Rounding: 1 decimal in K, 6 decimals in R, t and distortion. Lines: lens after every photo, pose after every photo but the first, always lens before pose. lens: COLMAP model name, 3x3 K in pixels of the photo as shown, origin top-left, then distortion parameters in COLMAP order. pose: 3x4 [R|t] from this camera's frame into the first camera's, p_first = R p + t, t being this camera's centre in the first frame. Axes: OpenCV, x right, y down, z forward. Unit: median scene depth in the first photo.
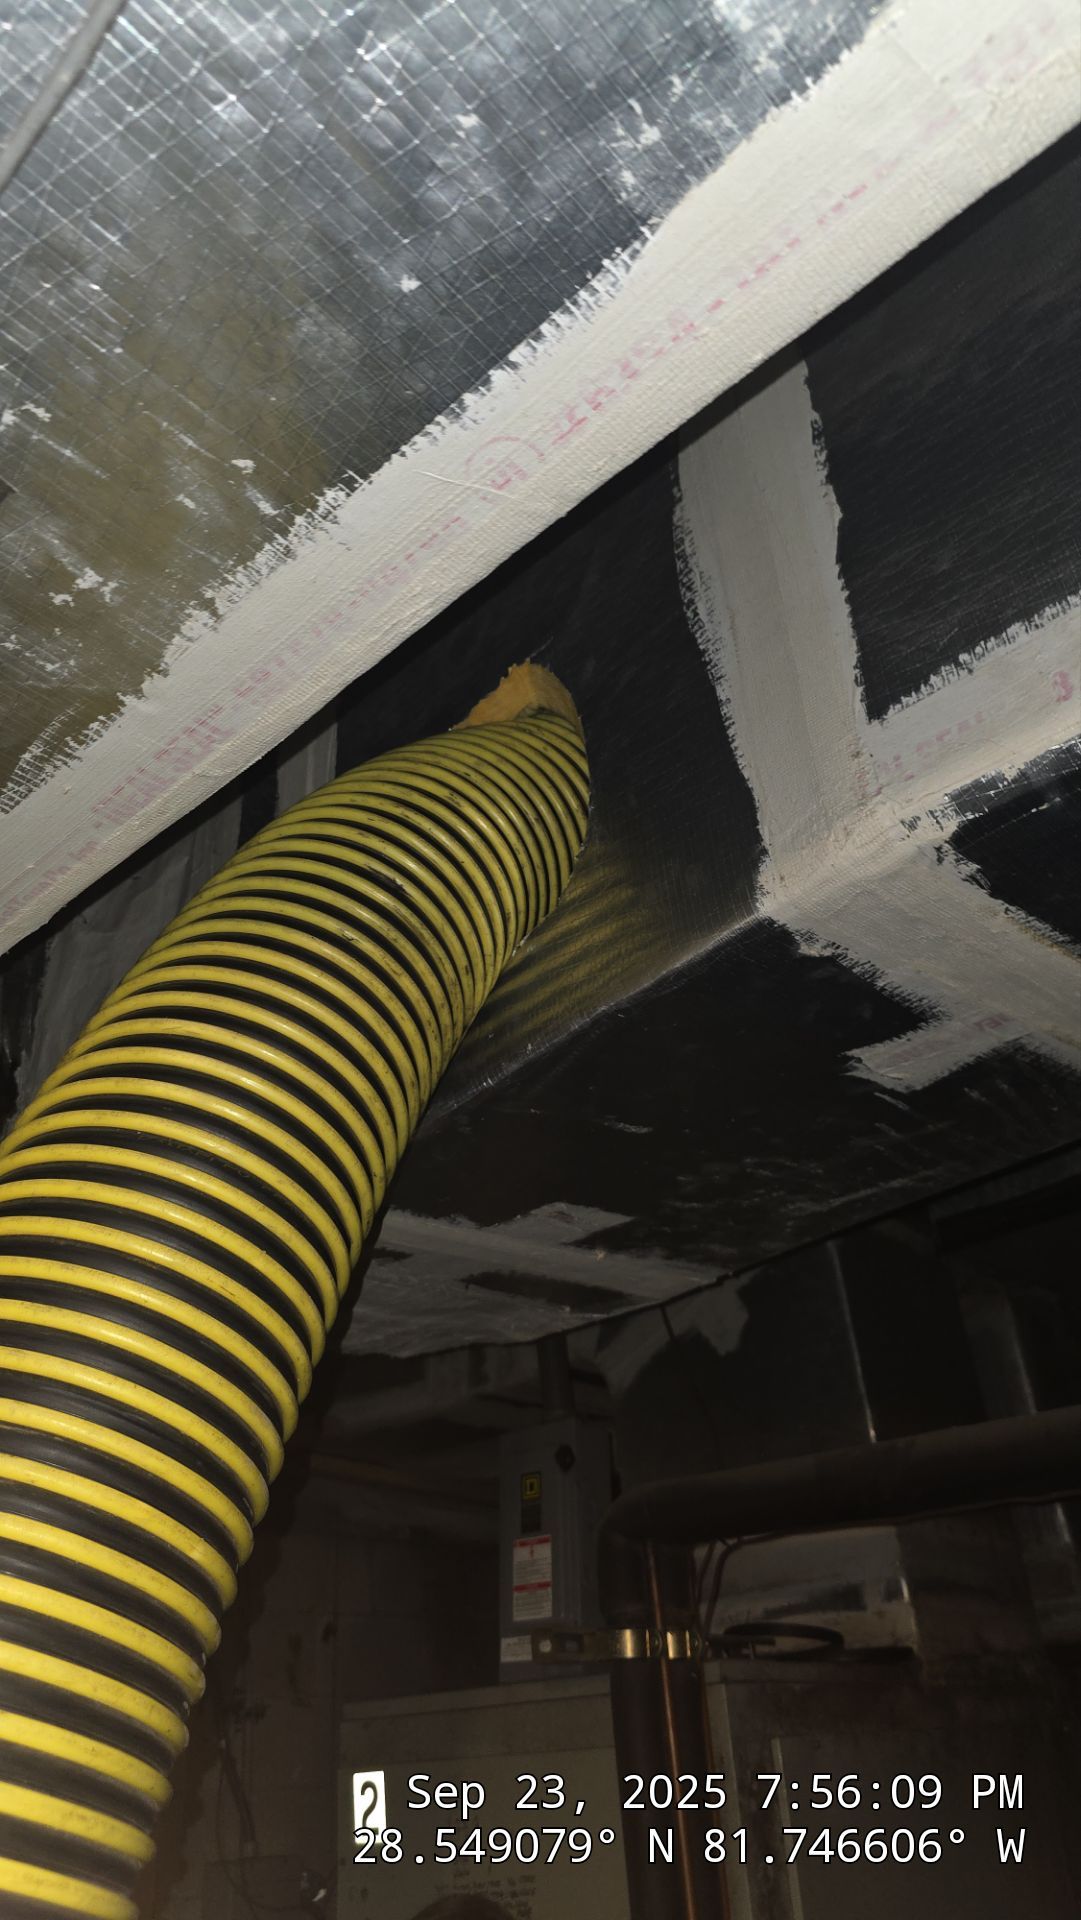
lens RADIAL K [[1280.4, 0, 540.5], [0, 1280.4, 960.0], [0, 0, 1]] dist [0.064604, -0.088225]
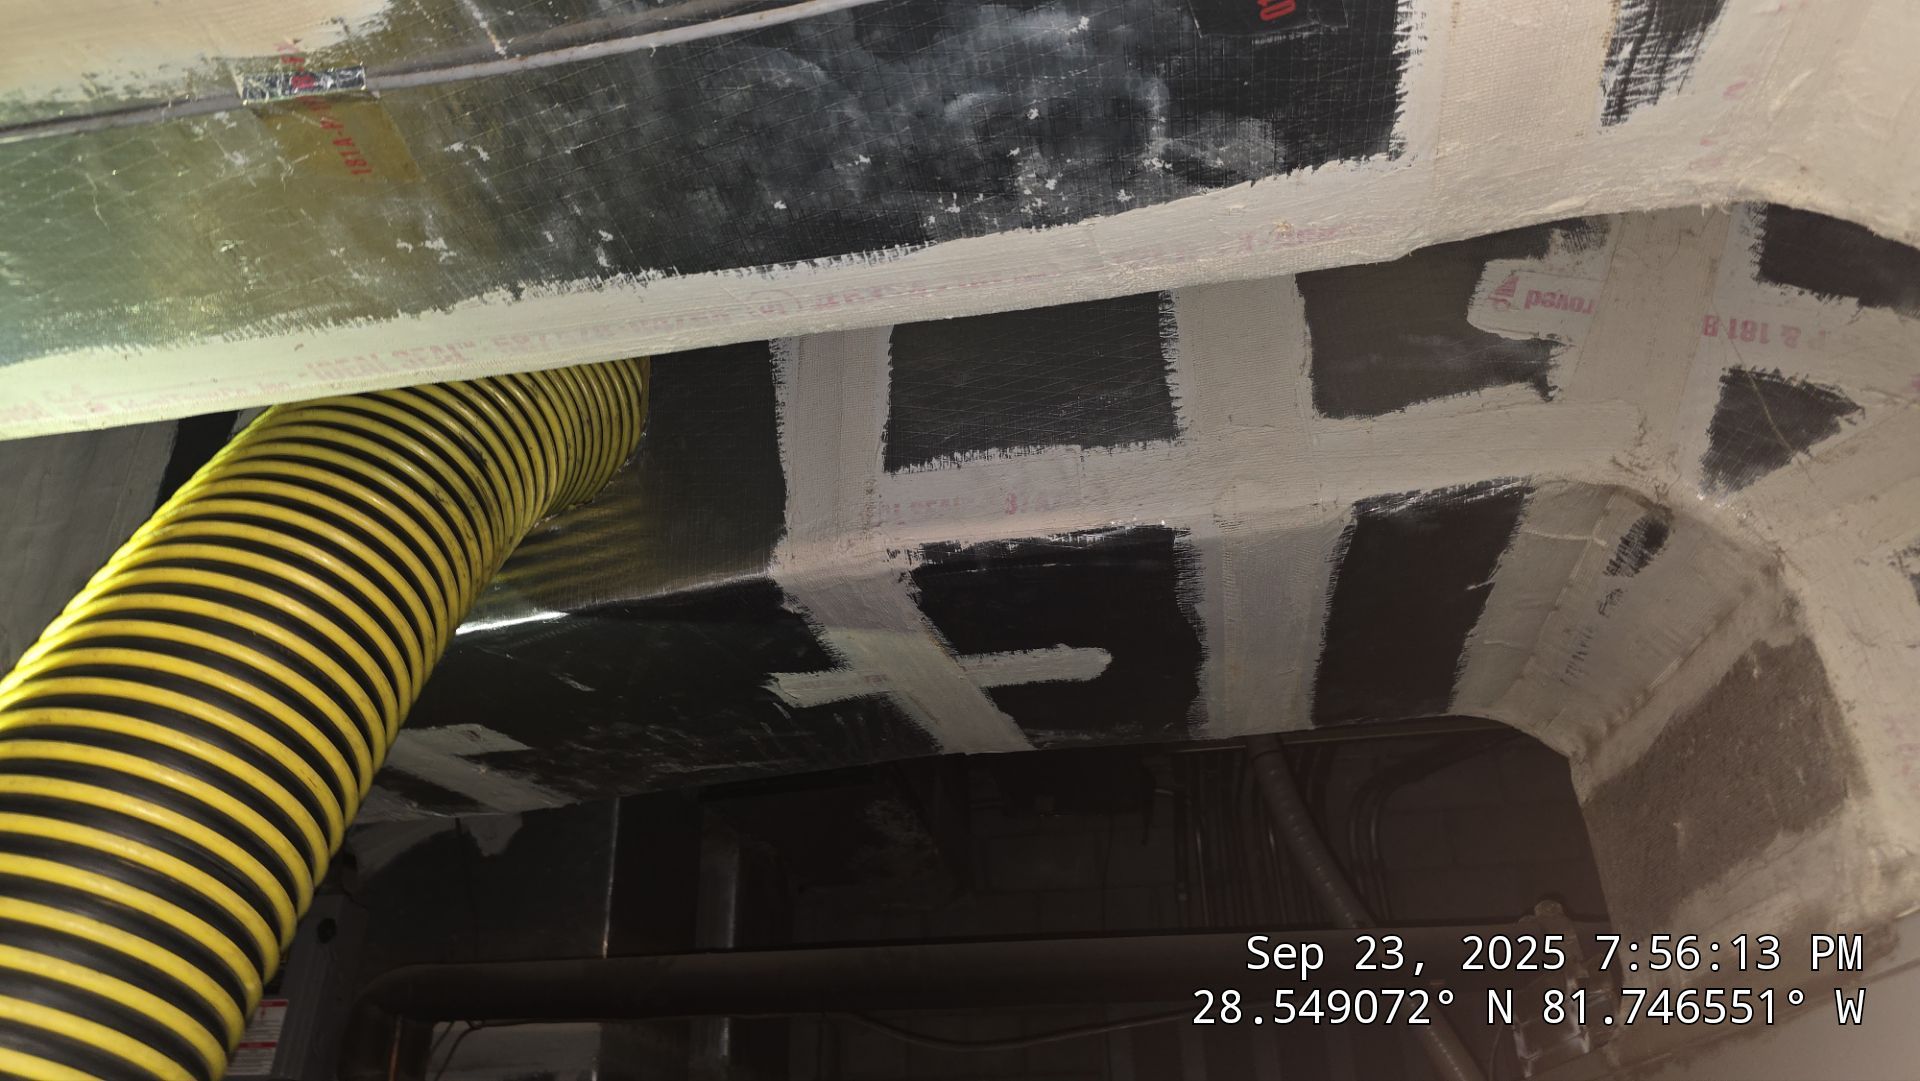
lens RADIAL K [[1280.4, 0, 960.0], [0, 1280.4, 540.5], [0, 0, 1]] dist [0.064604, -0.088225]
pose [[0.839872, 0.281154, 0.464292, -0.315551], [-0.303289, 0.952483, -0.028151, -0.100776], [-0.450145, -0.117171, 0.885235, -0.299717]]
